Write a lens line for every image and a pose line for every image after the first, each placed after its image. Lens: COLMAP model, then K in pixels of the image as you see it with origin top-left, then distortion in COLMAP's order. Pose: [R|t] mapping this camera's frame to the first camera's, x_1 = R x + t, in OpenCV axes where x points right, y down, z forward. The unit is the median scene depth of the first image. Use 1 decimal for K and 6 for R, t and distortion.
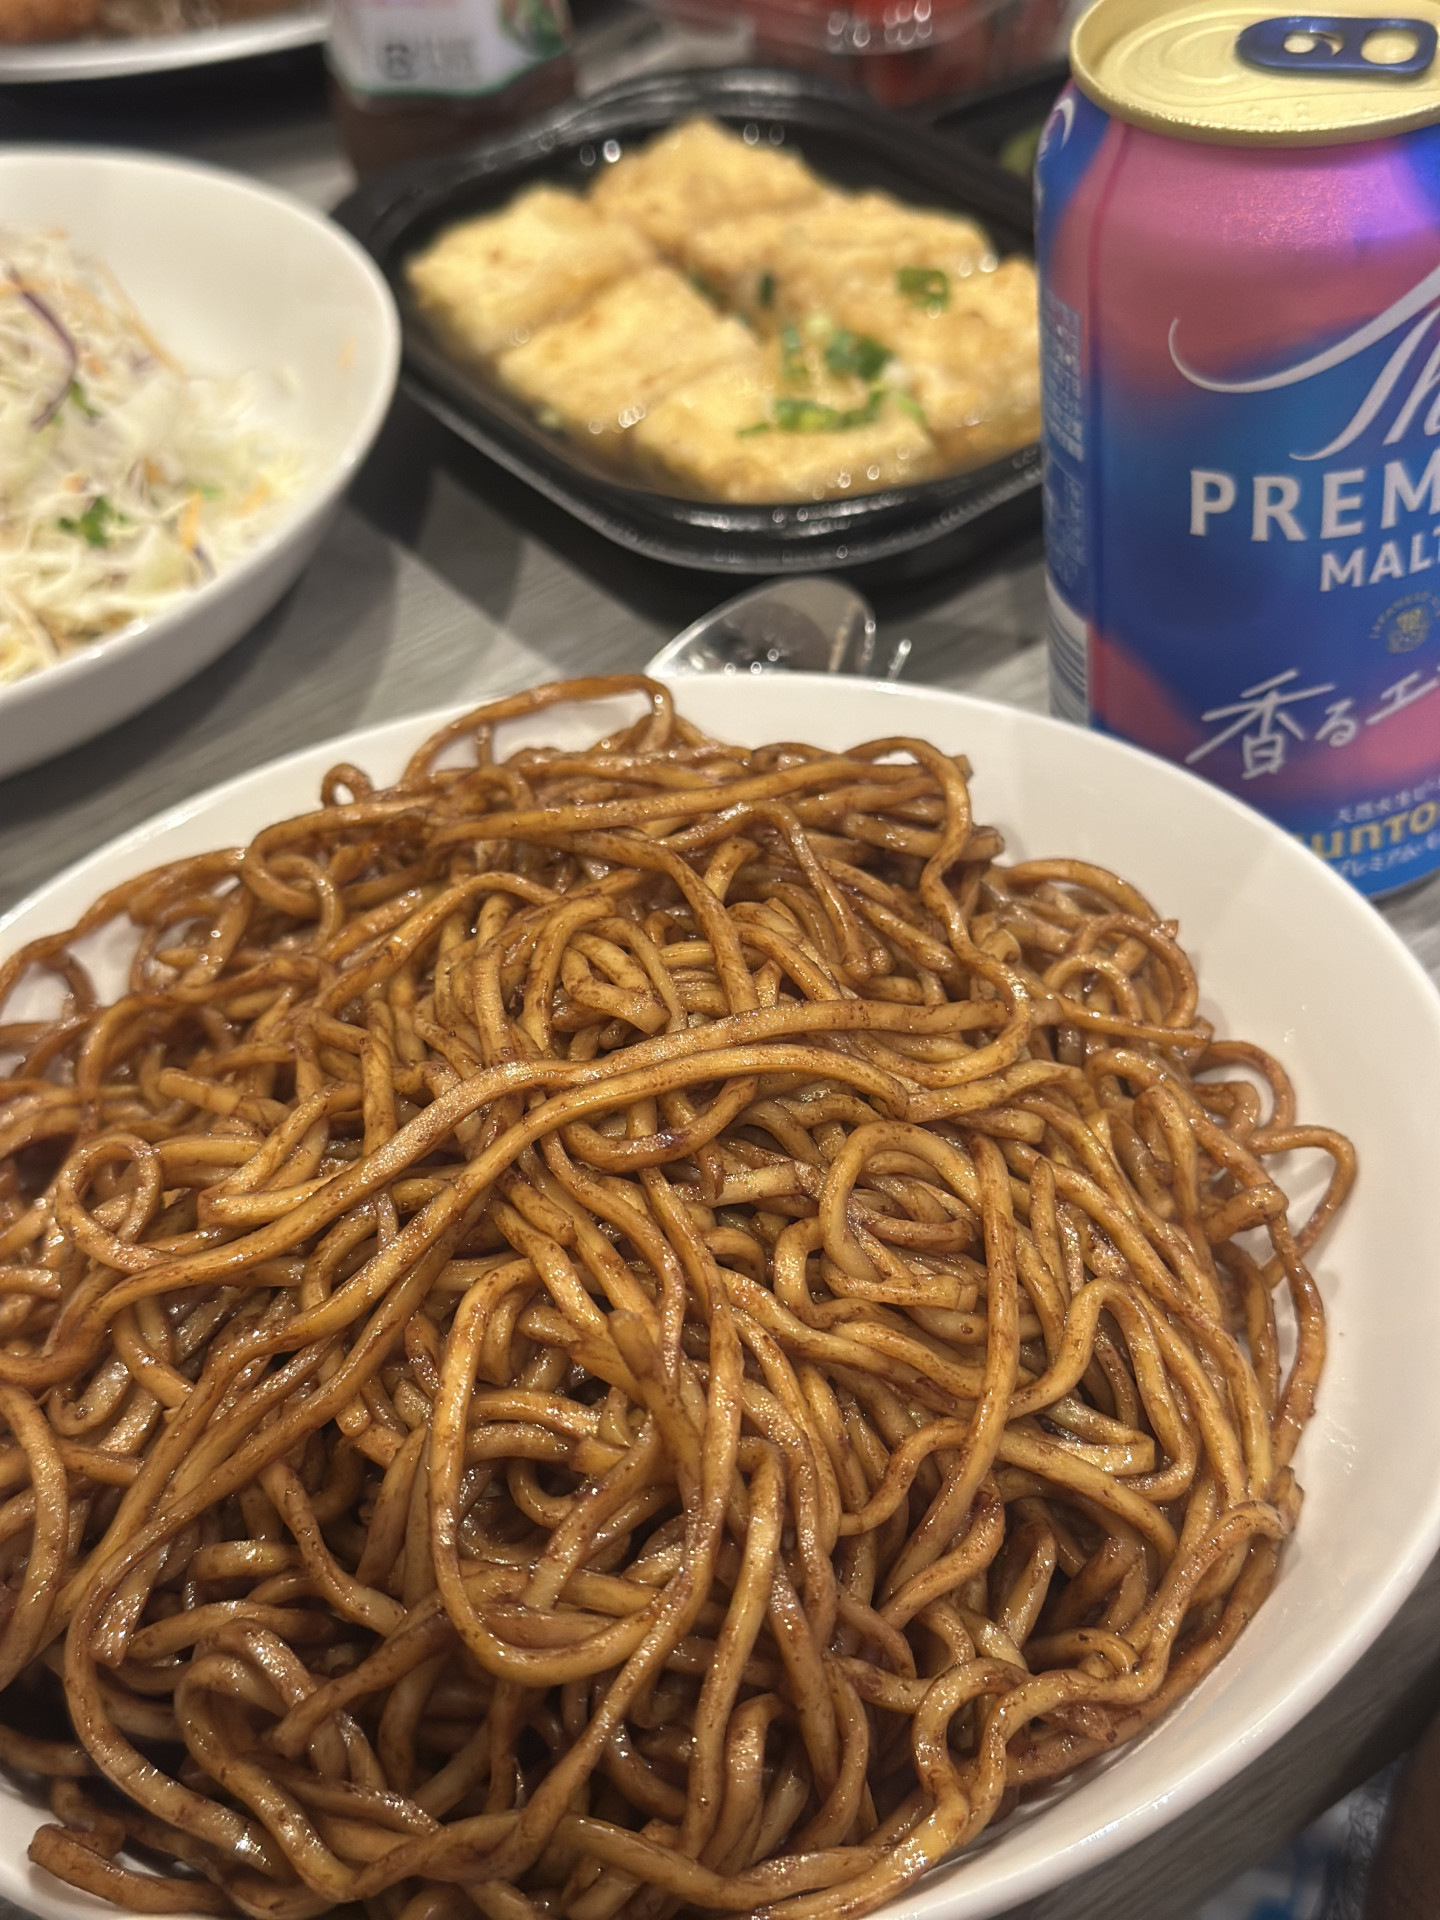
lens RADIAL K [[2703.5, 0, 722.0], [0, 2703.5, 956.7], [0, 0, 1]] dist [0.165114, 0.000000]
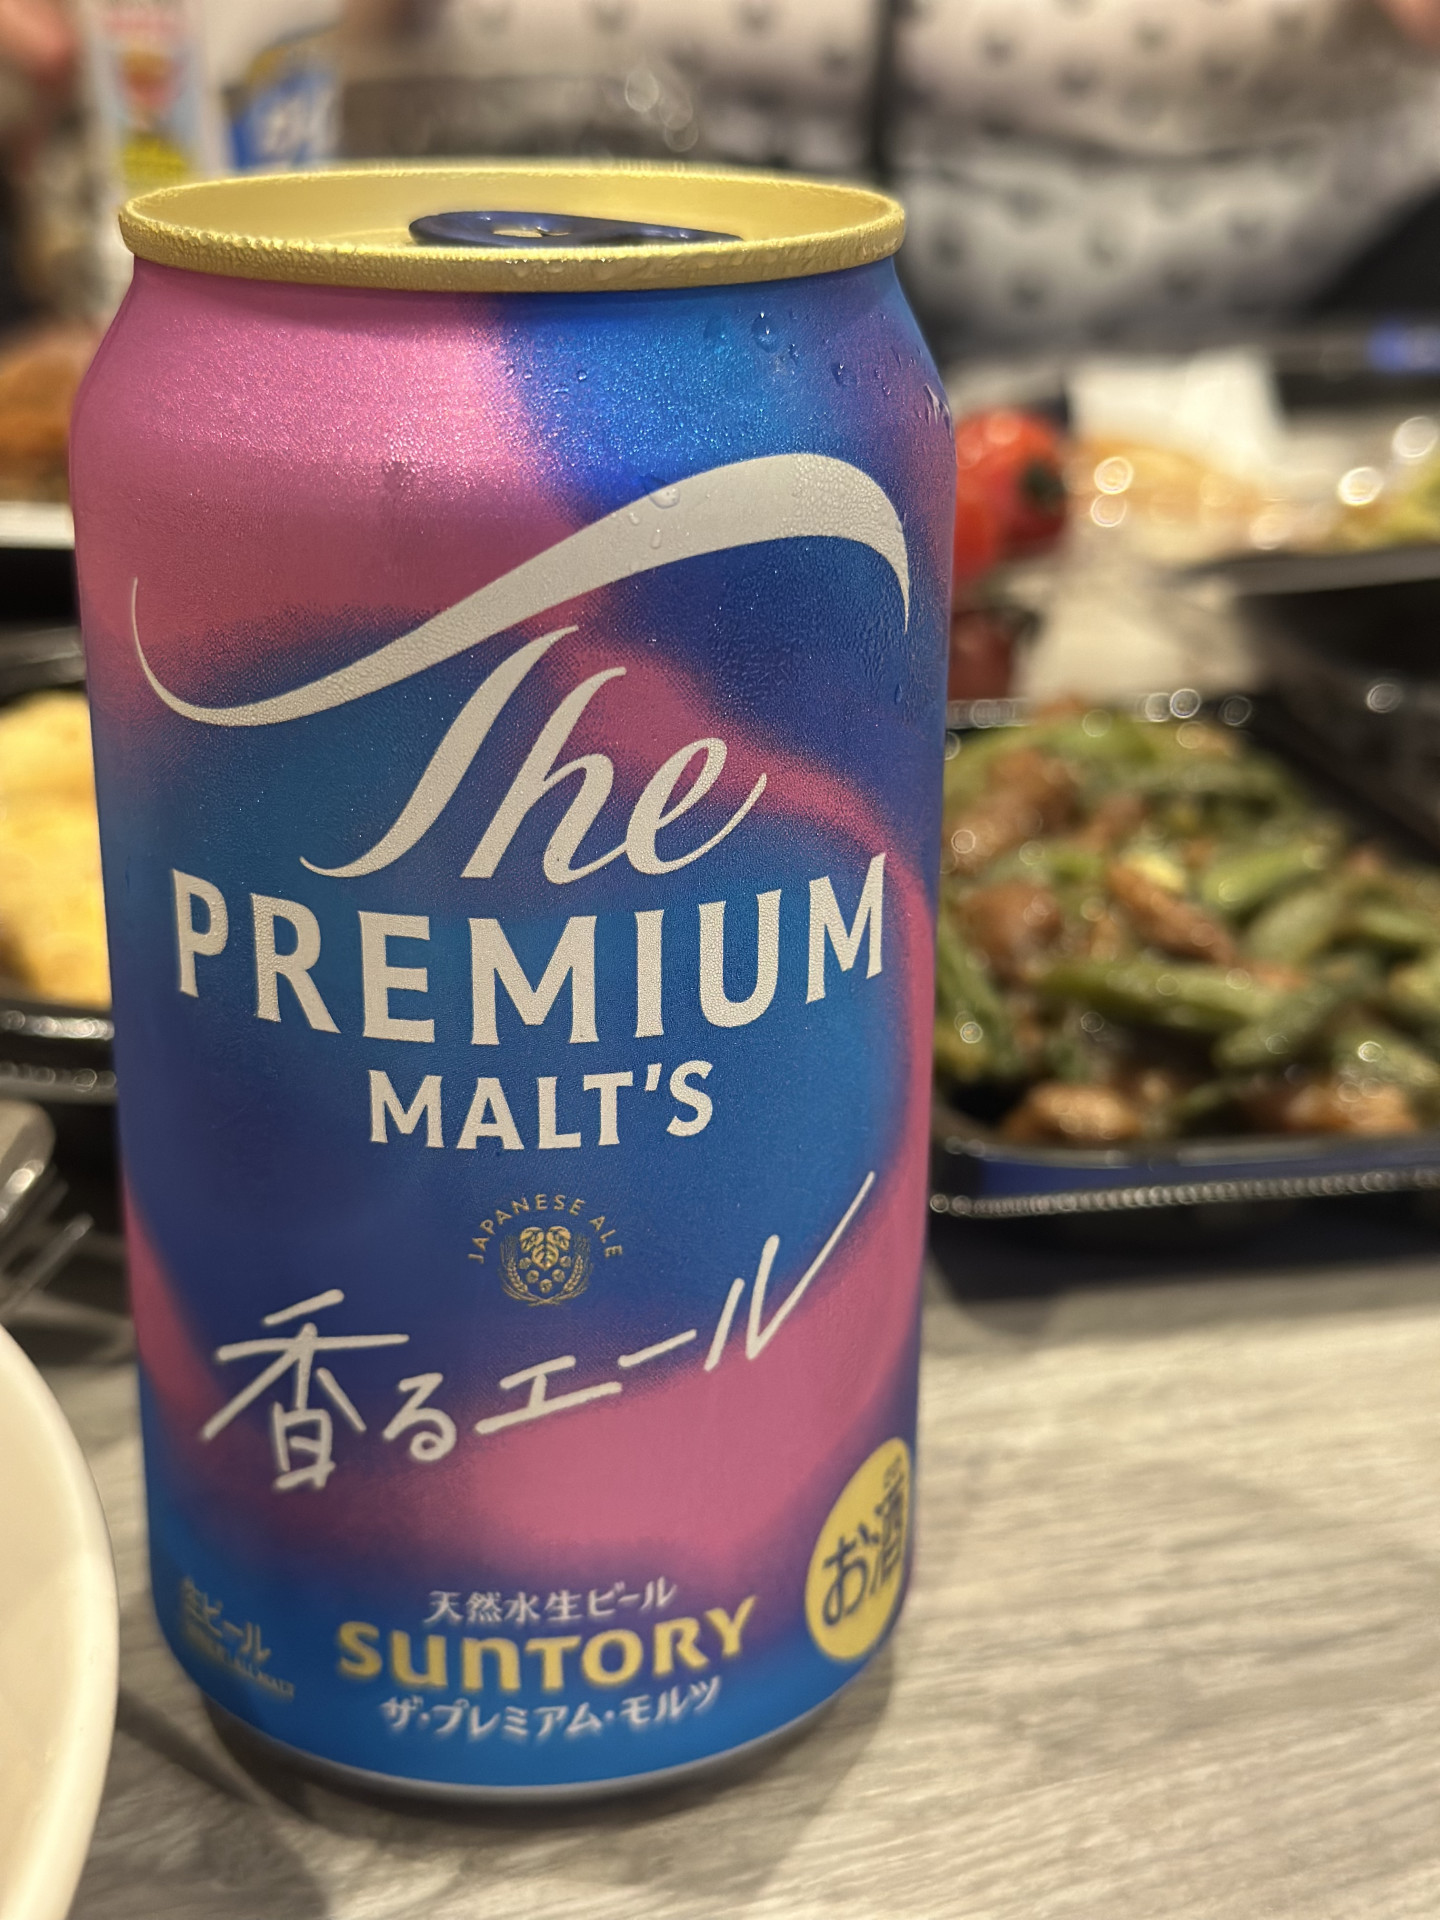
lens RADIAL K [[2703.5, 0, 717.7], [0, 2703.5, 964.6], [0, 0, 1]] dist [0.165114, 0.000000]
pose [[0.956360, 0.203824, -0.209358, 0.382086], [-0.259543, 0.921705, -0.288267, -0.028593], [0.134211, 0.330025, 0.934383, 0.485158]]
